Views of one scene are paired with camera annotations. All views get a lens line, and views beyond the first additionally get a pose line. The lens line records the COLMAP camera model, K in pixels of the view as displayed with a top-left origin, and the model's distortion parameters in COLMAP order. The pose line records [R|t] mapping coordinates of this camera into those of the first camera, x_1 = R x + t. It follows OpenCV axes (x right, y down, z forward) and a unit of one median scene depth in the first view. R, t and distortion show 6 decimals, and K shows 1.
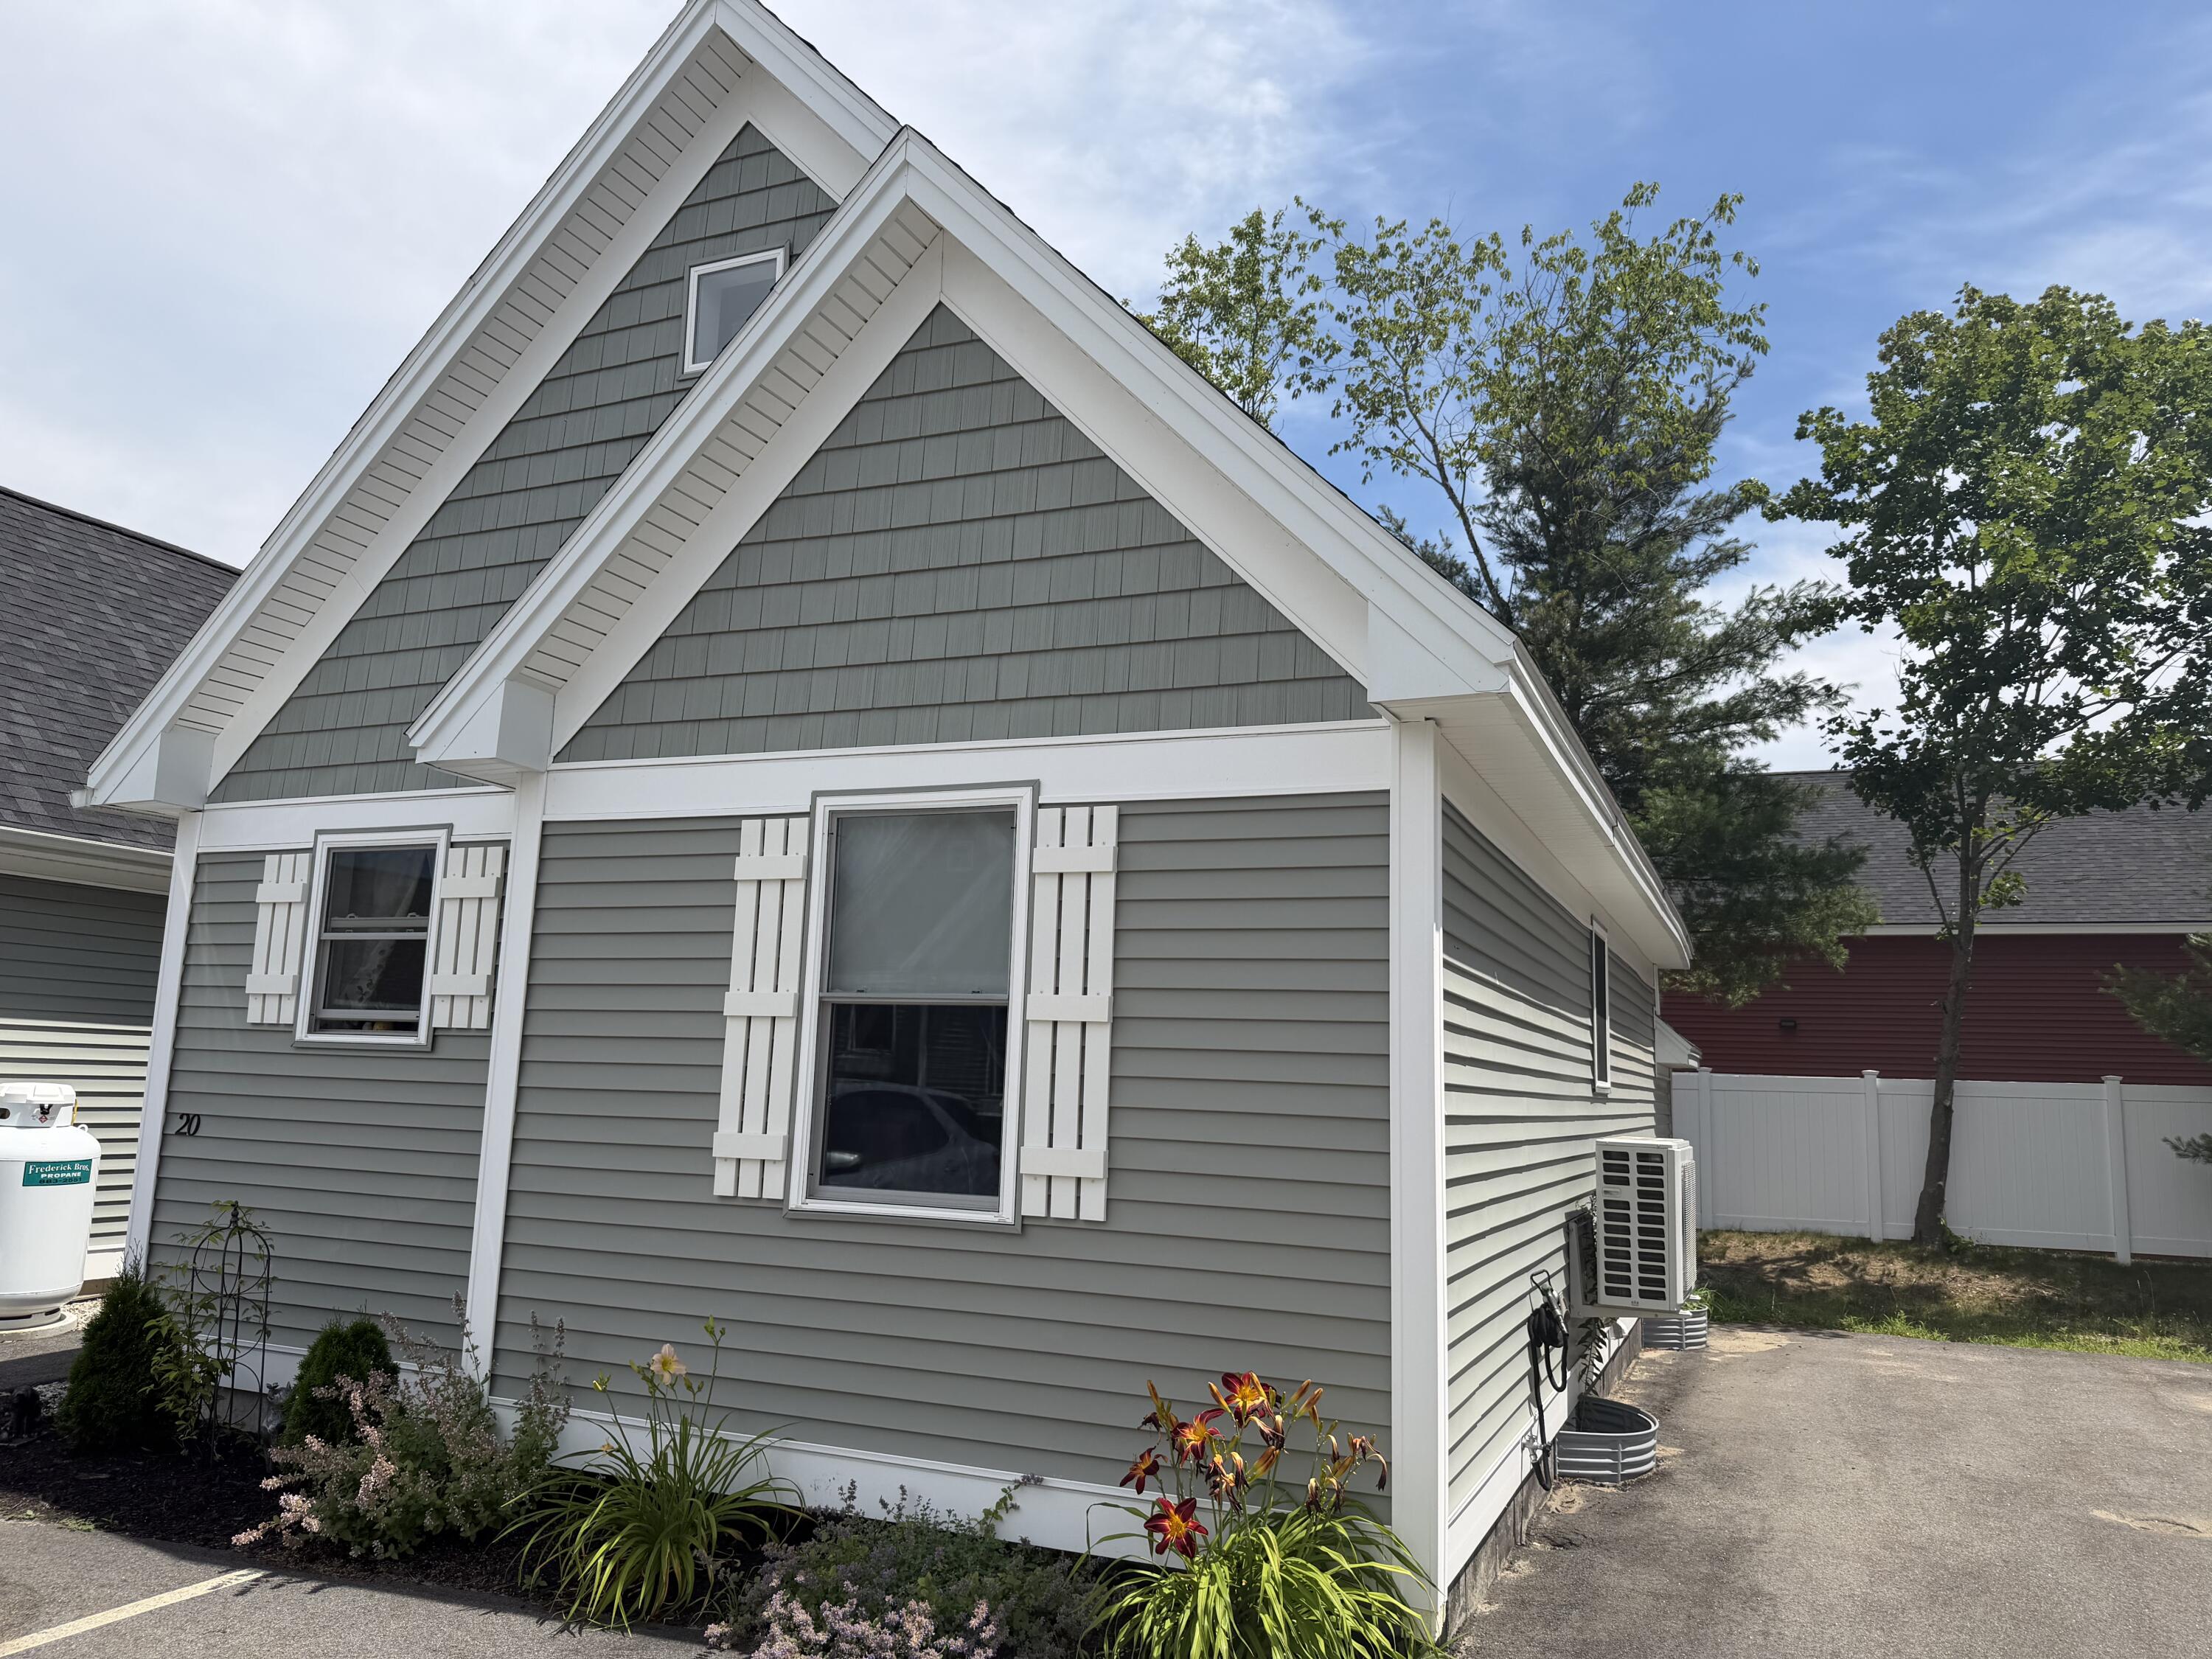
lens RADIAL K [[1533.7, 0, 1106.0], [0, 1533.7, 829.5], [0, 0, 1]] dist [0.110935, -0.169312]
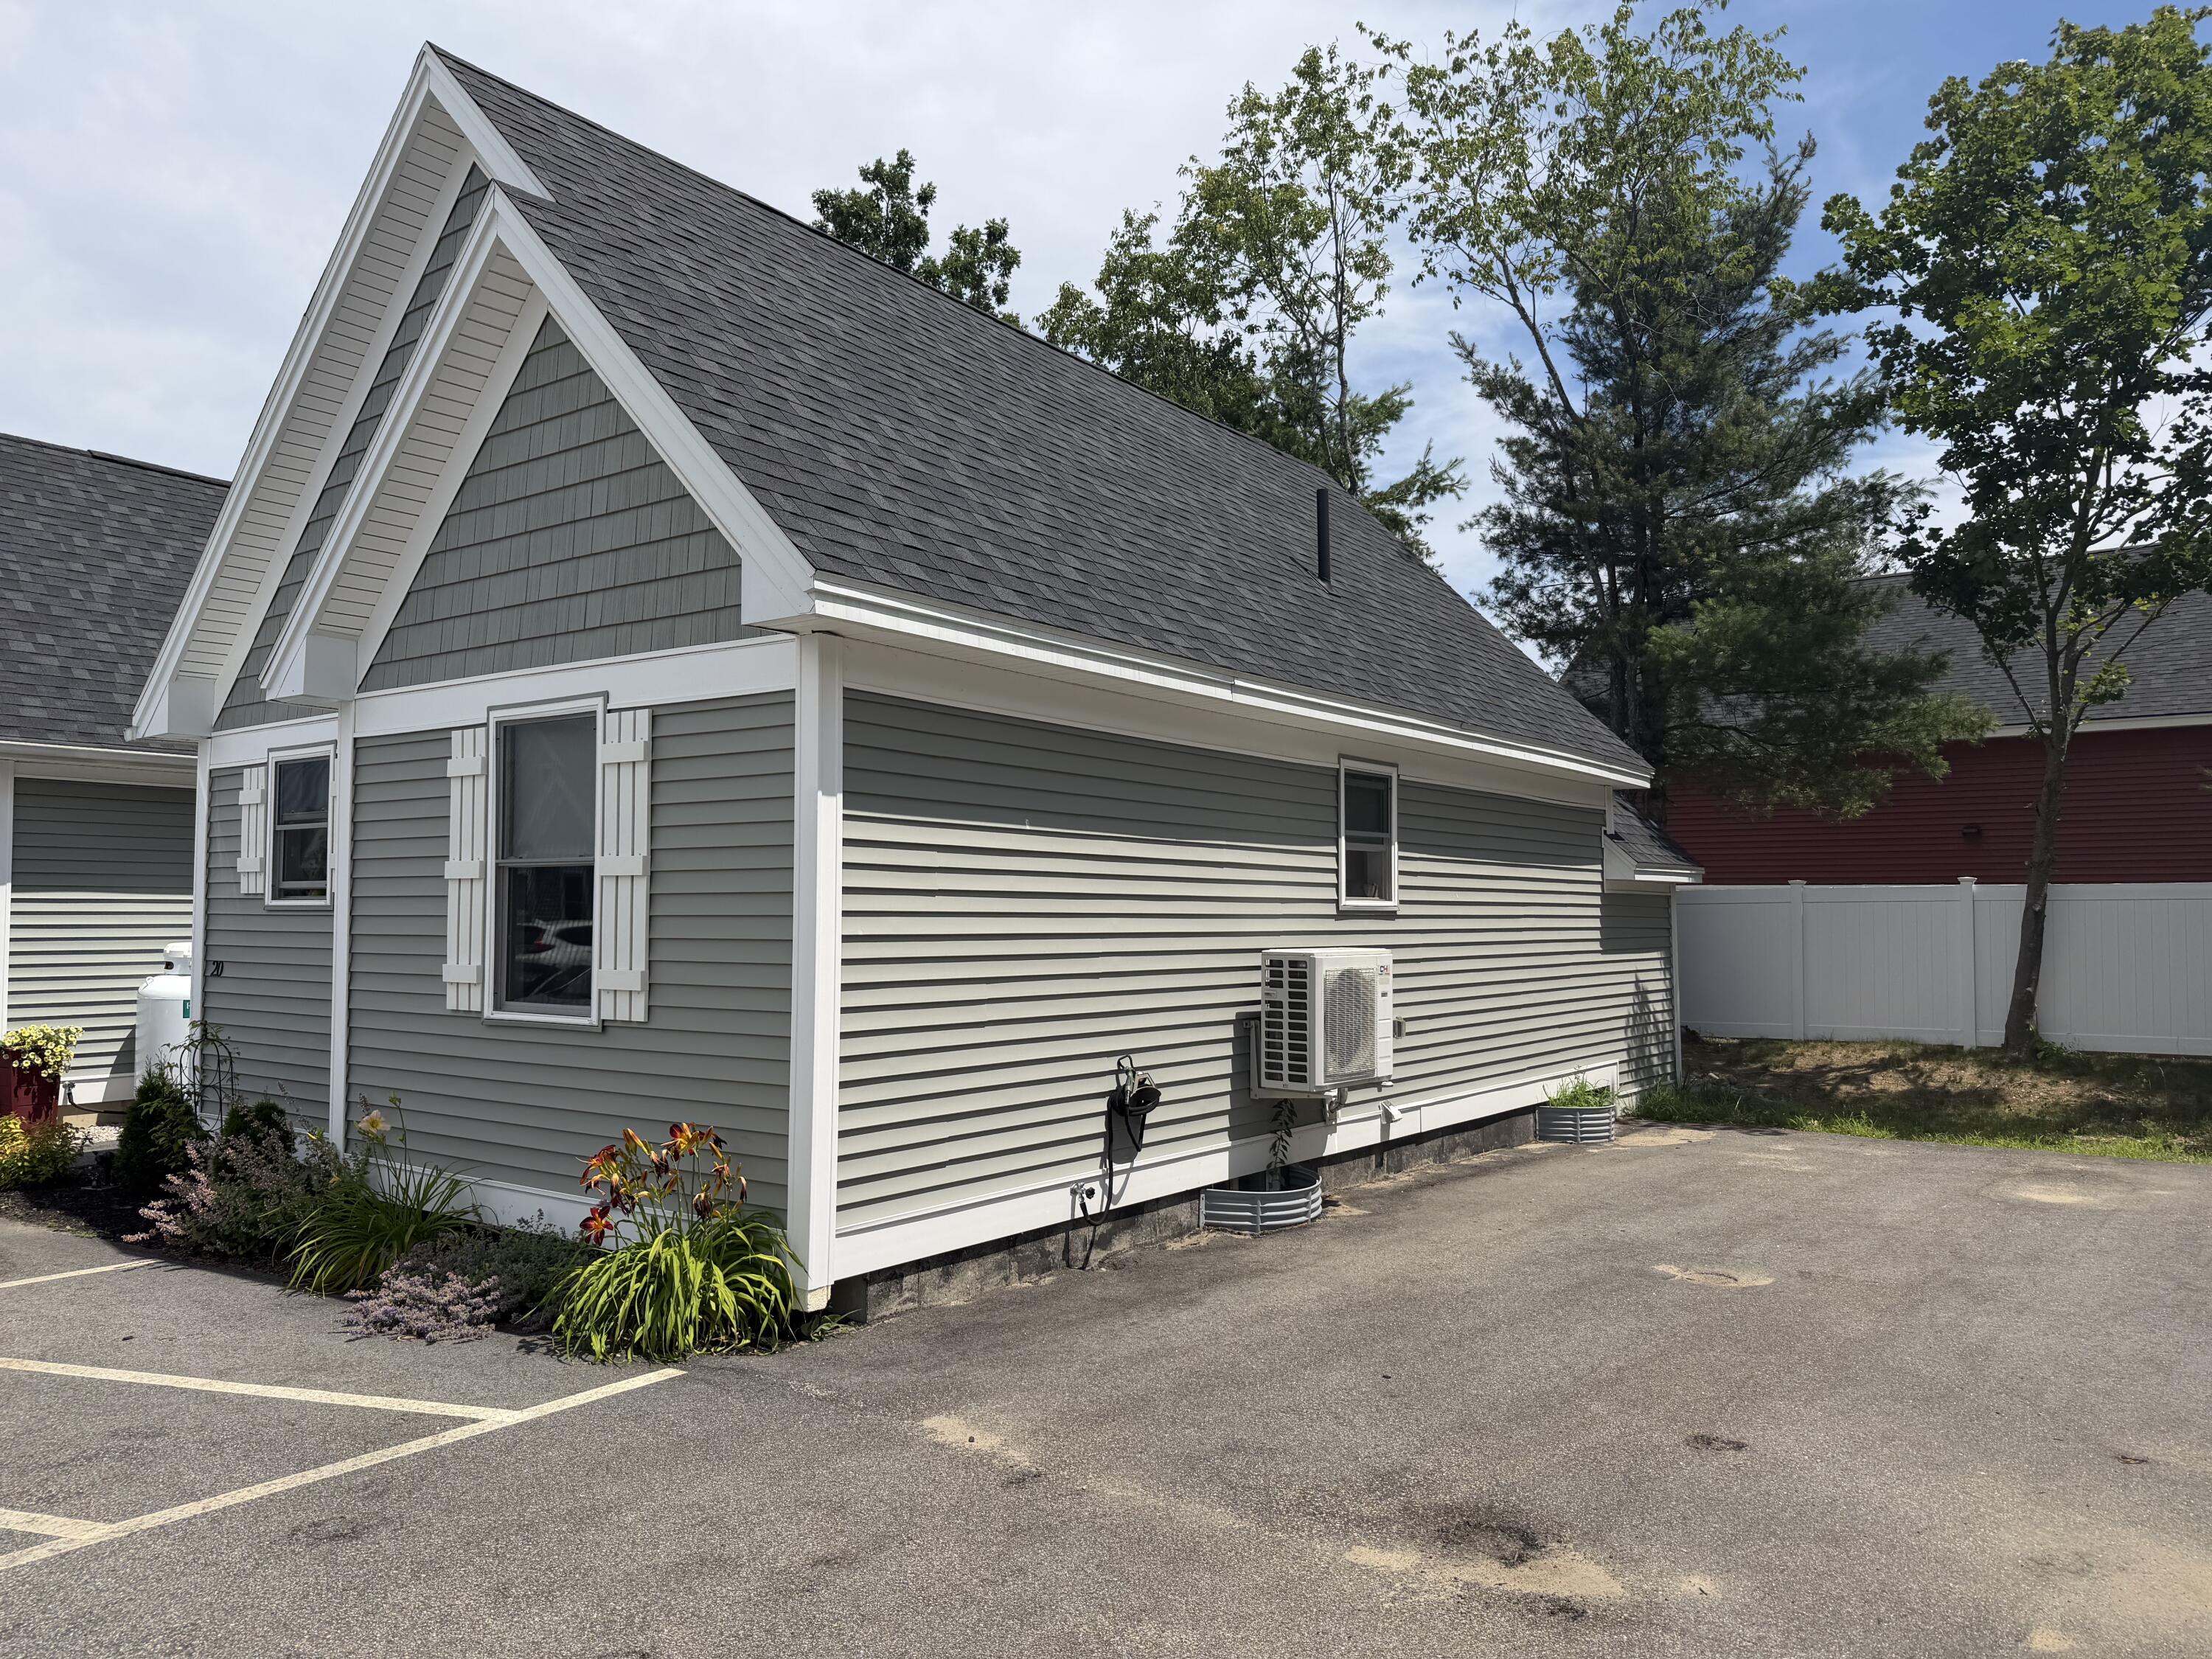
lens RADIAL K [[1553.4, 0, 1106.0], [0, 1553.4, 829.5], [0, 0, 1]] dist [0.000712, -0.000851]
pose [[0.974226, -0.044574, -0.221128, 0.465530], [0.067030, 0.993208, 0.095106, -0.008864], [0.215387, -0.107477, 0.970596, -0.136294]]
